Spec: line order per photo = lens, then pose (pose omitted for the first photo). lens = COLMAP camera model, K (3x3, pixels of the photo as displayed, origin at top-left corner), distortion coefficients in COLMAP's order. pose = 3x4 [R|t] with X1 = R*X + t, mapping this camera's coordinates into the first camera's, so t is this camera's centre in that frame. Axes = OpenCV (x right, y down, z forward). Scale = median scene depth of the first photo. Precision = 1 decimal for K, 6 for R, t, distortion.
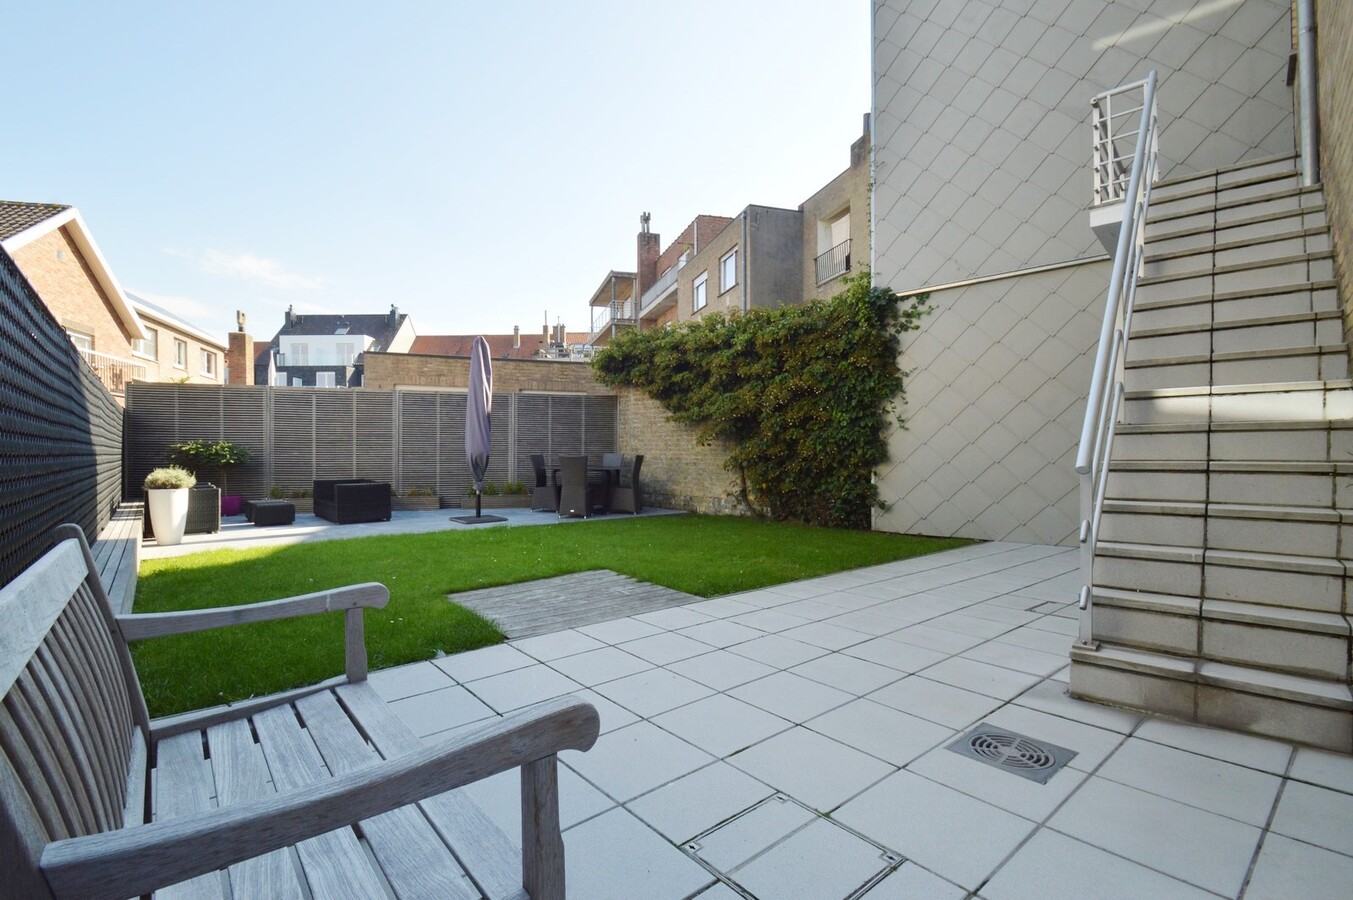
lens RADIAL K [[598.4, 0, 676.1], [0, 598.4, 452.3], [0, 0, 1]] dist [0.004046, -0.002060]
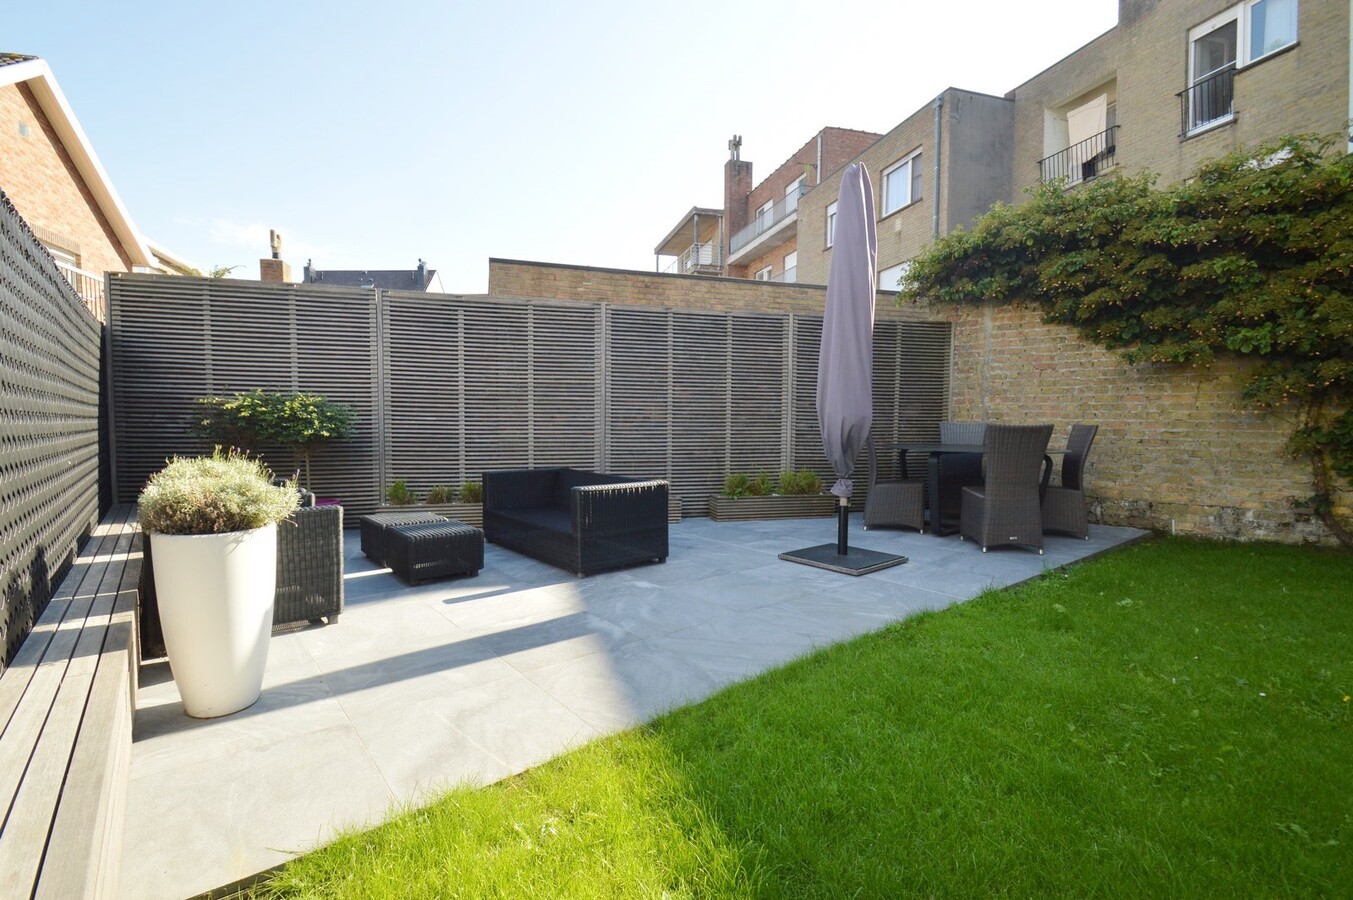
lens RADIAL K [[598.4, 0, 676.0], [0, 598.4, 448.8], [0, 0, 1]] dist [0.004046, -0.002060]
pose [[0.999893, 0.005814, -0.013386, -0.211641], [-0.005222, 0.999025, 0.043829, 0.002215], [0.013628, -0.043754, 0.998949, 0.243497]]
